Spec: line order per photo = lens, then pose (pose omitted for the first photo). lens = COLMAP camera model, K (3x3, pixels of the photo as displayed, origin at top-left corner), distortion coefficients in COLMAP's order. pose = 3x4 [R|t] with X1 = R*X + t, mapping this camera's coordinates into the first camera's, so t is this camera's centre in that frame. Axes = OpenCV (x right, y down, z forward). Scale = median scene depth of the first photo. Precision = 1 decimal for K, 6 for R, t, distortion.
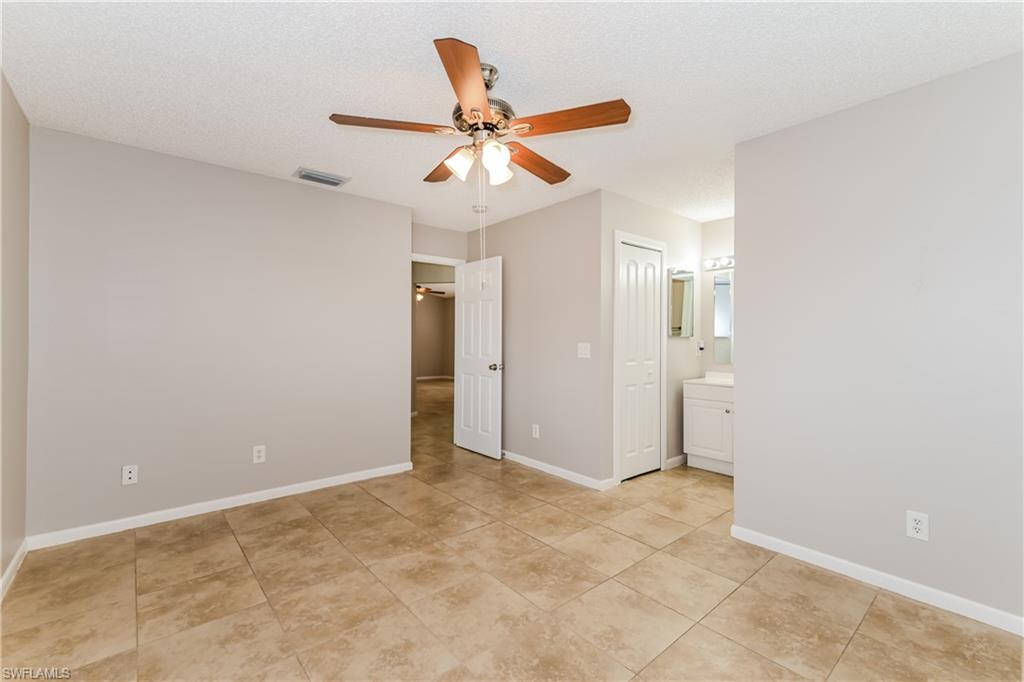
lens RADIAL K [[437.8, 0, 511.9], [0, 437.8, 340.3], [0, 0, 1]] dist [0.000046, -0.000036]
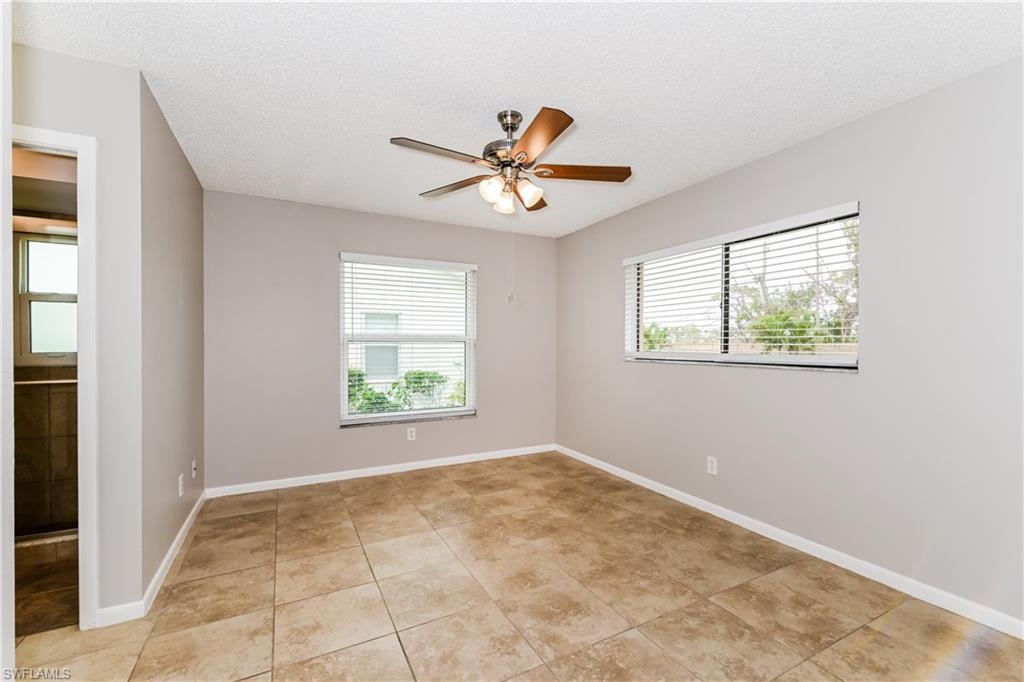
lens RADIAL K [[437.8, 0, 513.2], [0, 437.8, 343.7], [0, 0, 1]] dist [0.000046, -0.000036]
pose [[-0.976753, -0.009326, 0.214163, -0.293208], [-0.008682, 0.999955, 0.003948, -0.011391], [-0.214191, 0.001997, -0.976790, 1.909436]]
